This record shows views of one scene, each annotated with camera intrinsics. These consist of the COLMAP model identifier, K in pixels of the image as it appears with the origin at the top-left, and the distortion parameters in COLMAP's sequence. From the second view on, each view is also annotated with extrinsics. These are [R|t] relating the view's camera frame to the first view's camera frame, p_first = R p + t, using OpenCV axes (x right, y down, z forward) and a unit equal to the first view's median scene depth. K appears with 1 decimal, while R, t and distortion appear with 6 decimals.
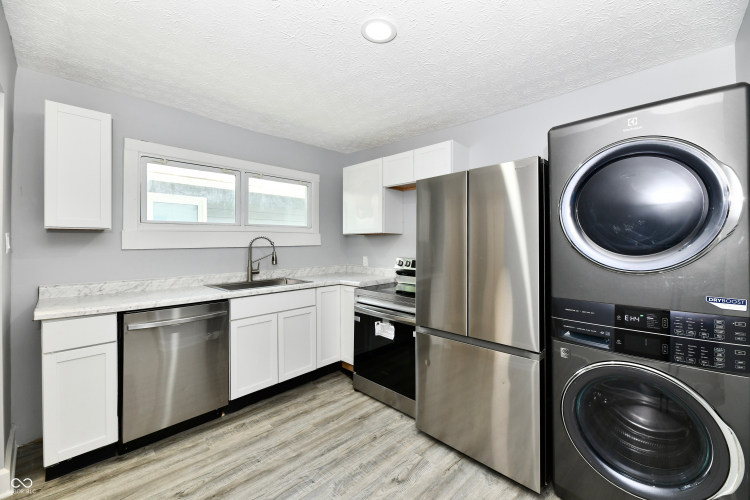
lens RADIAL K [[308.7, 0, 380.4], [0, 308.7, 241.1], [0, 0, 1]] dist [-0.001168, -0.002785]
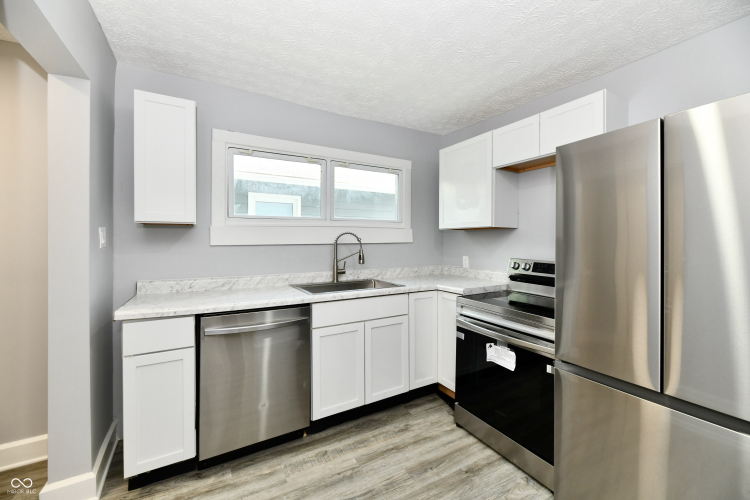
lens RADIAL K [[308.7, 0, 380.4], [0, 308.7, 241.1], [0, 0, 1]] dist [-0.001168, -0.002785]
pose [[0.961200, 0.002819, -0.275836, -0.059407], [-0.001171, 0.999980, 0.006137, 0.006738], [0.275848, -0.005576, 0.961185, 0.204395]]
